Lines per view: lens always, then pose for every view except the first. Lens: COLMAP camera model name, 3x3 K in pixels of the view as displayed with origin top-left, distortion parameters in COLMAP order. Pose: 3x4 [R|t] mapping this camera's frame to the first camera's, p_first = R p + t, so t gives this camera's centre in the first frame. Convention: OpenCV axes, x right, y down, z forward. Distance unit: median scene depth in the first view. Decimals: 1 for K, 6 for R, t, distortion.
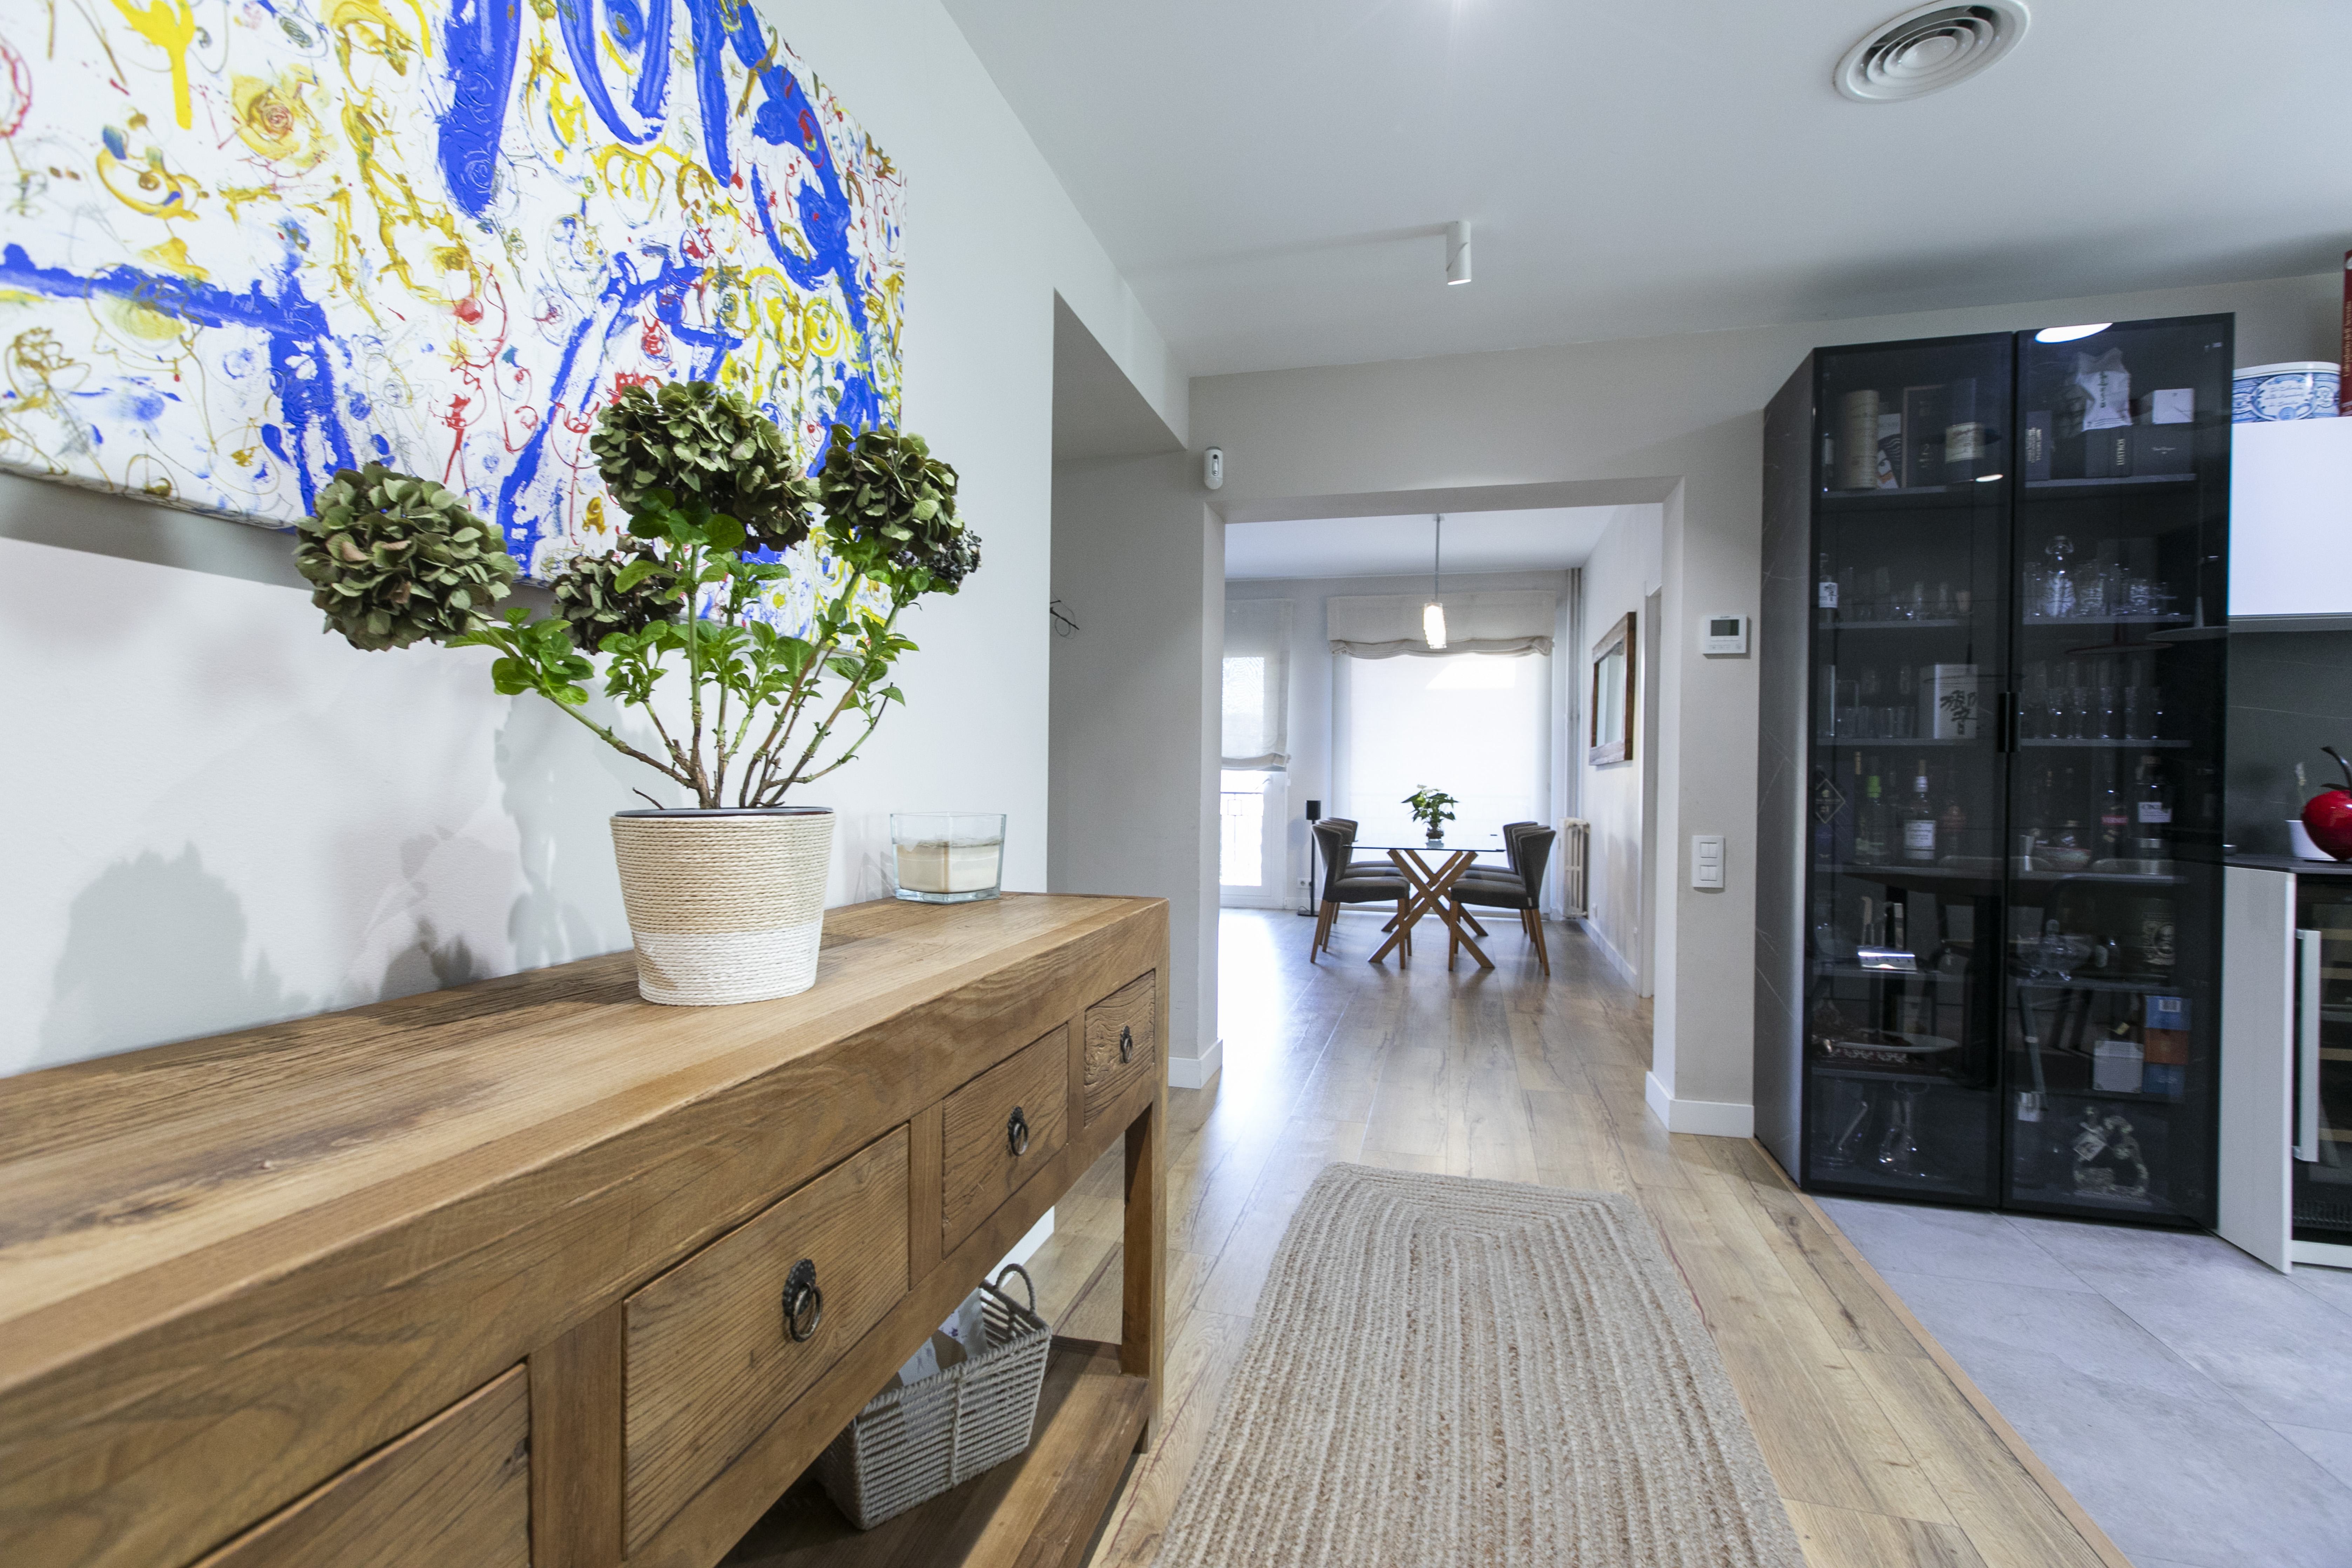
lens RADIAL K [[1072.5, 0, 1148.3], [0, 1072.5, 780.5], [0, 0, 1]] dist [0.004550, -0.001105]
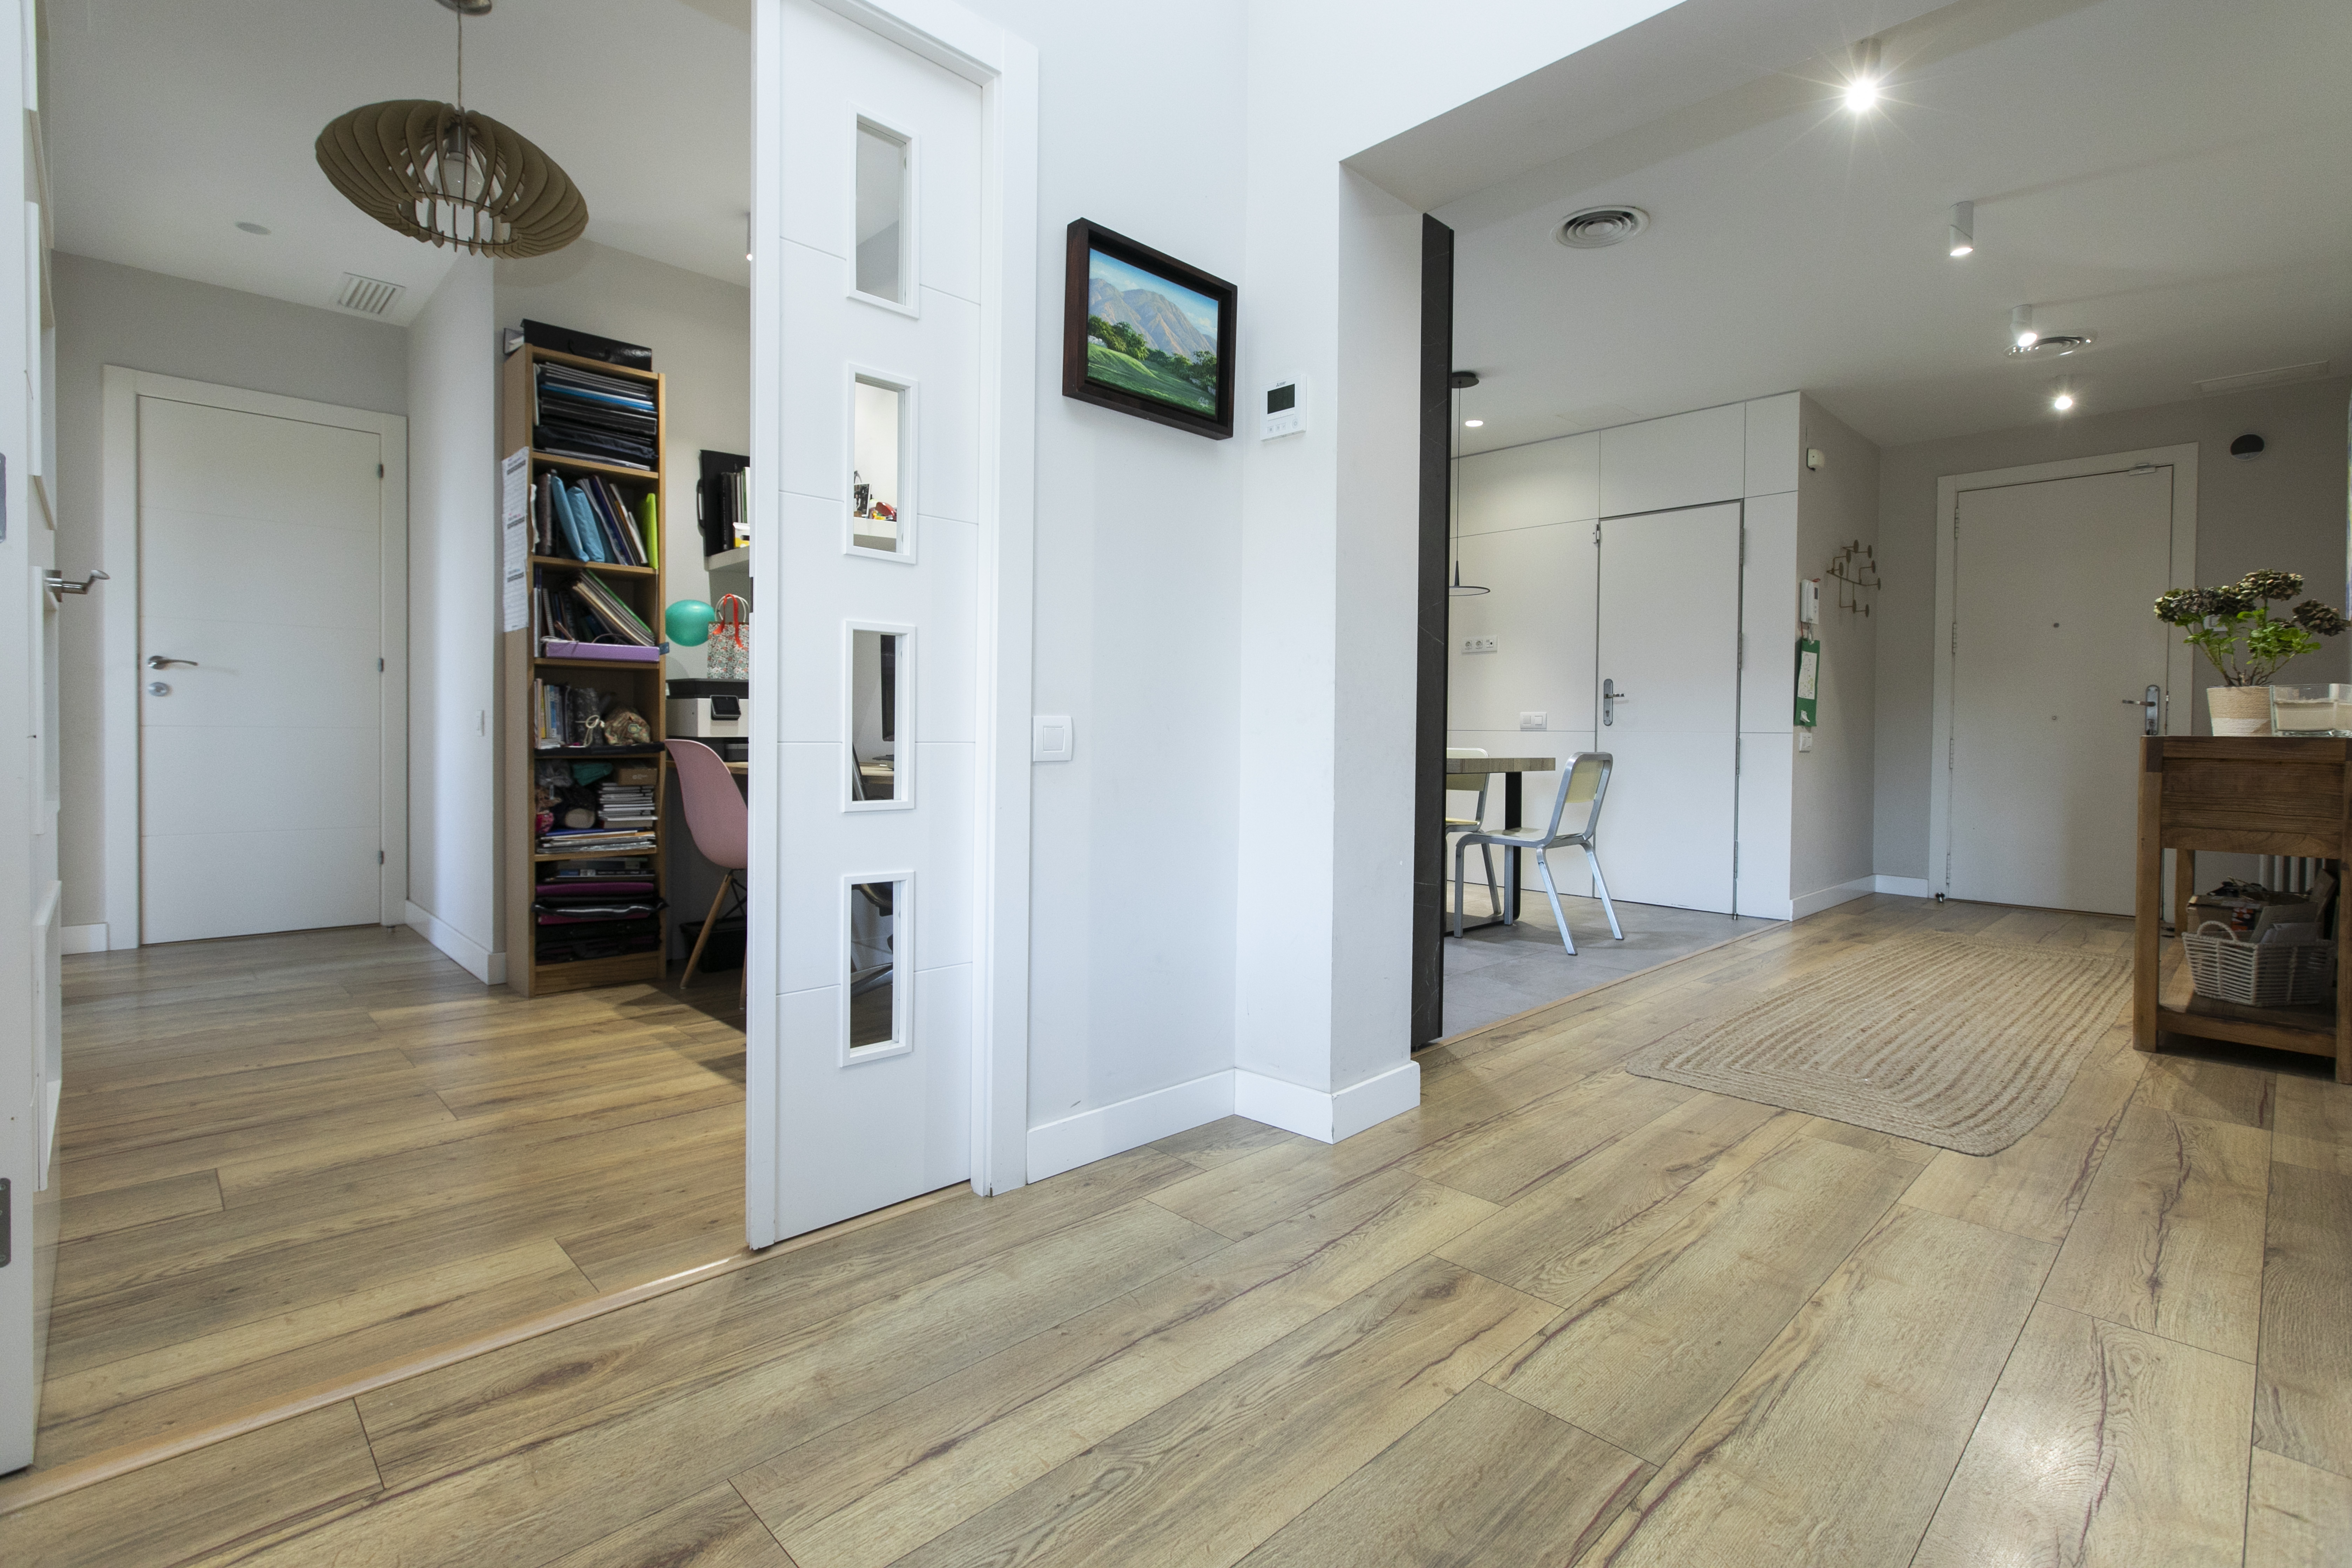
lens RADIAL K [[1082.0, 0, 1219.1], [0, 1082.0, 750.2], [0, 0, 1]] dist [0.003935, -0.002359]
pose [[-0.876133, -0.032004, 0.481006, 0.472025], [-0.023311, 0.999439, 0.024040, 0.125341], [-0.481506, 0.009849, -0.876388, 3.227542]]
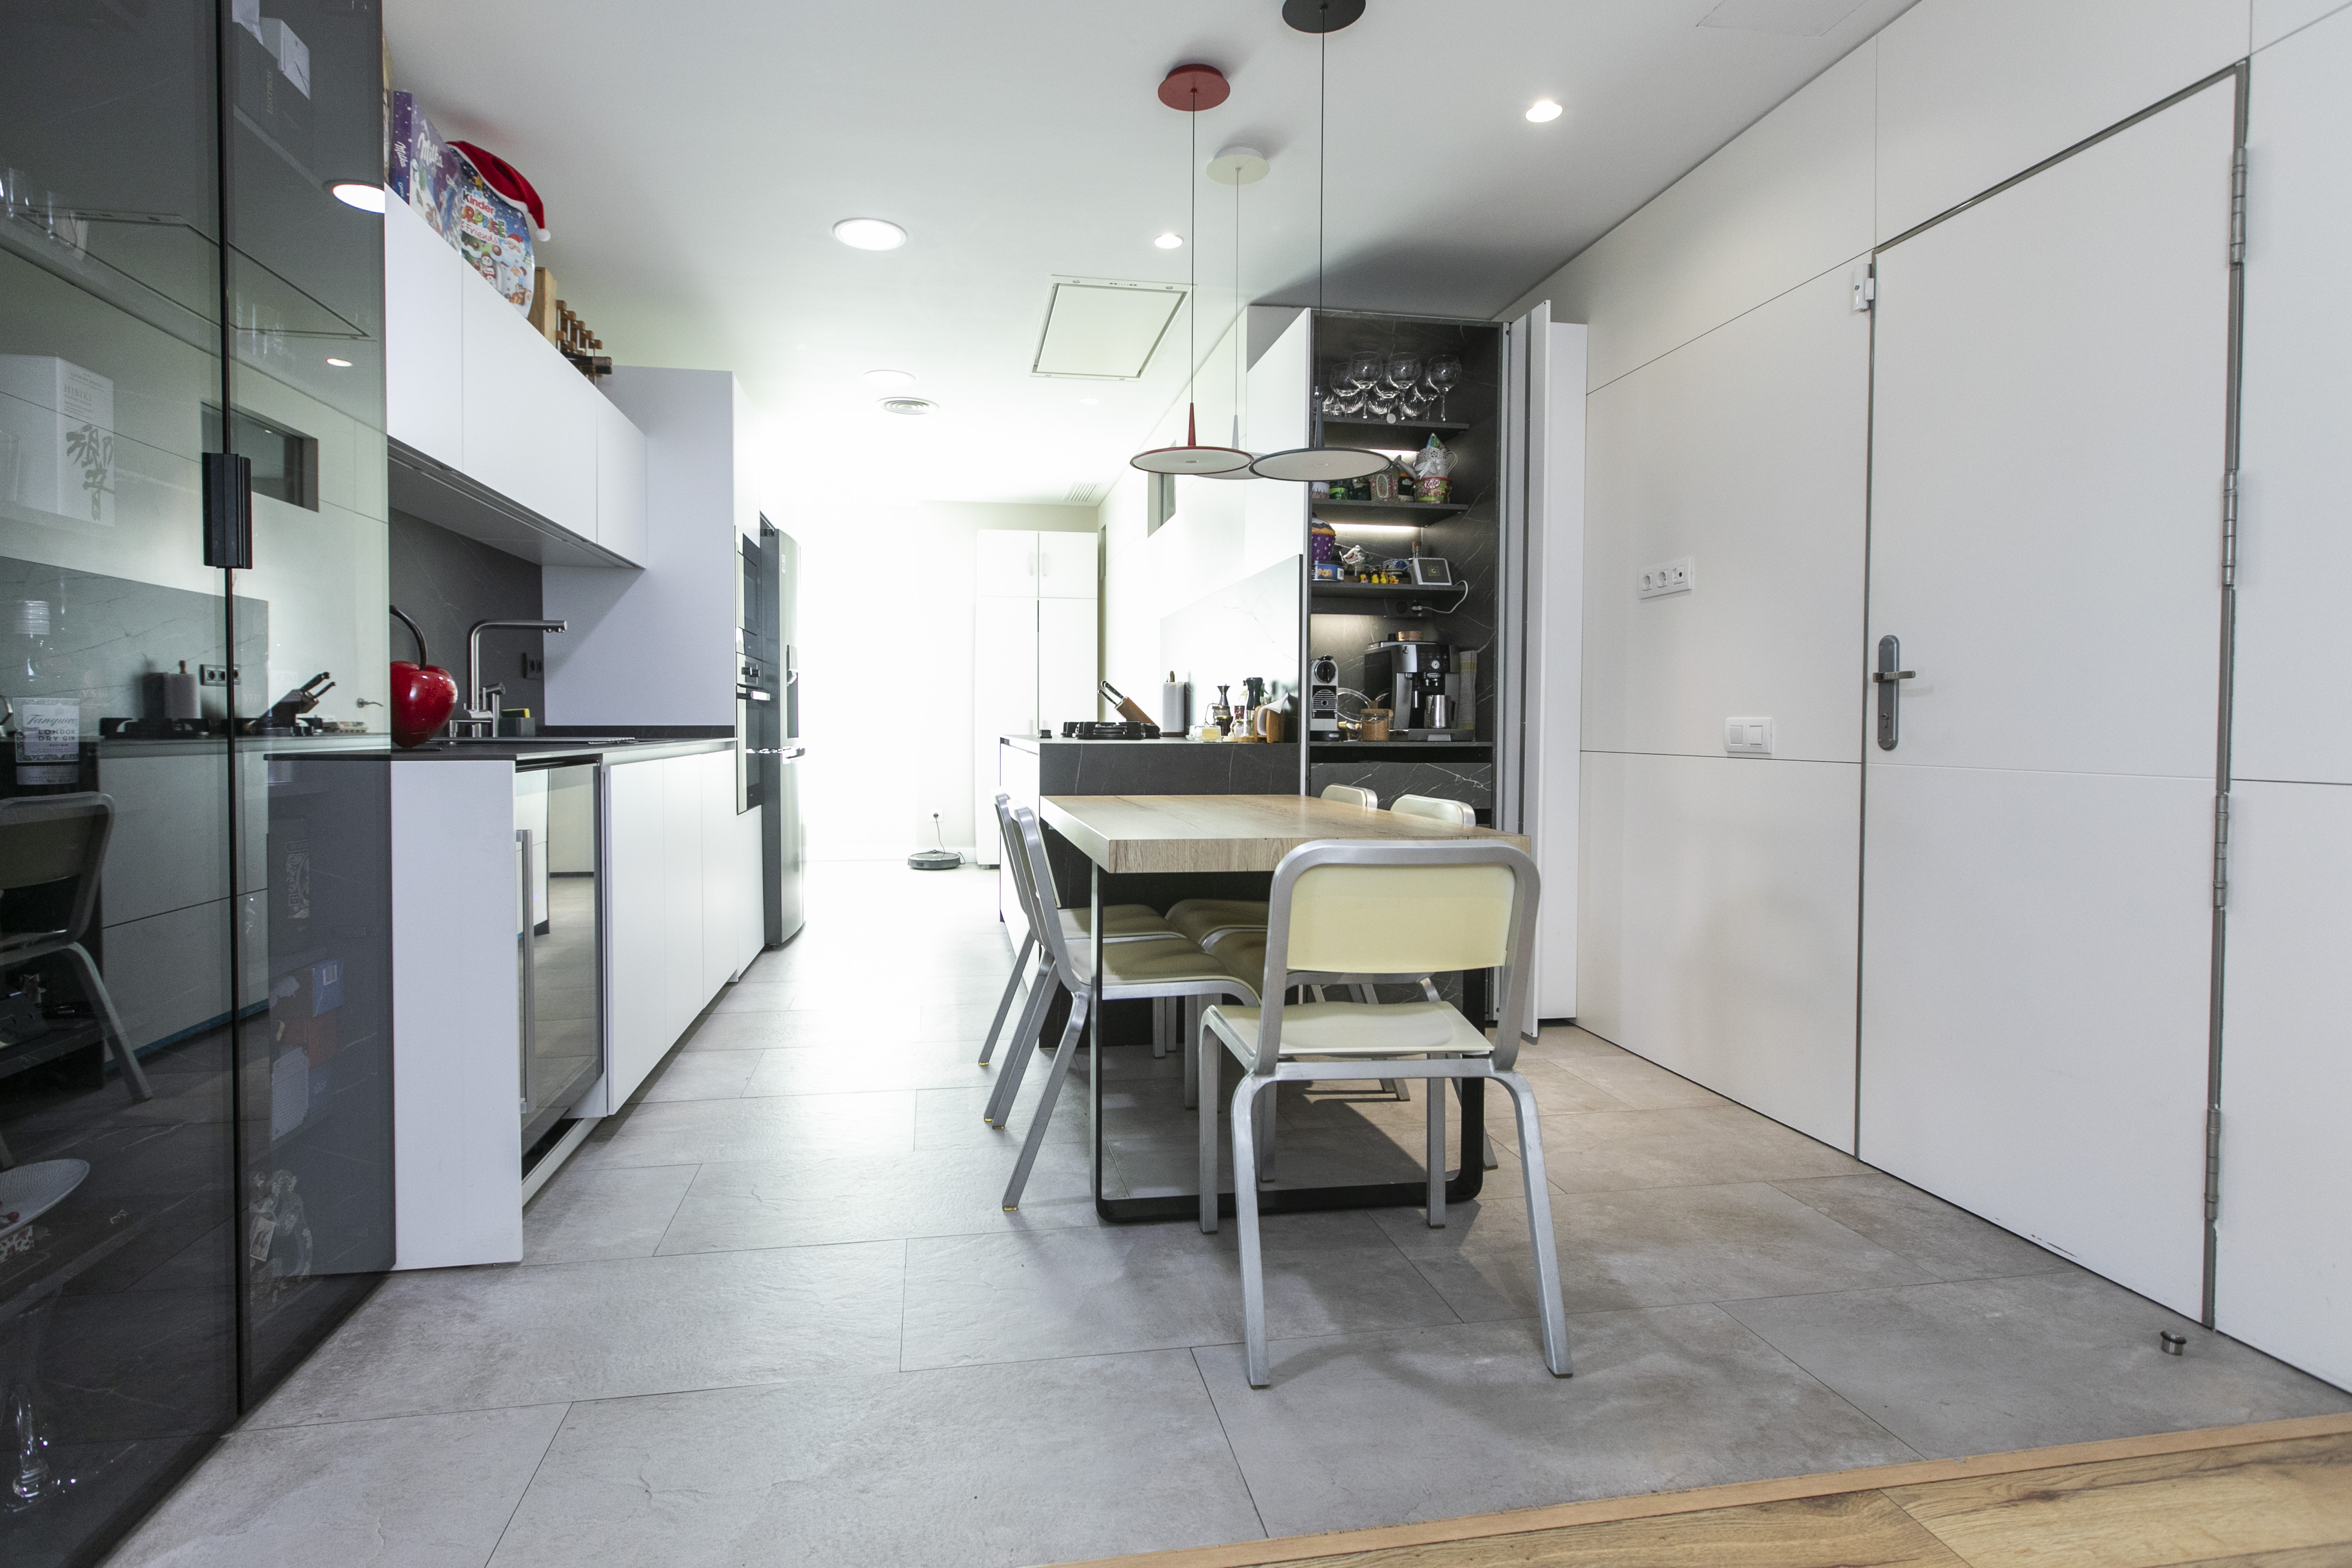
lens RADIAL K [[1134.1, 0, 1143.4], [0, 1134.1, 757.7], [0, 0, 1]] dist [-0.000085, -0.001856]
pose [[-0.426914, -0.043647, 0.903238, 0.150050], [-0.009417, 0.998995, 0.043824, 0.058593], [-0.904243, 0.010204, -0.426896, 1.247036]]
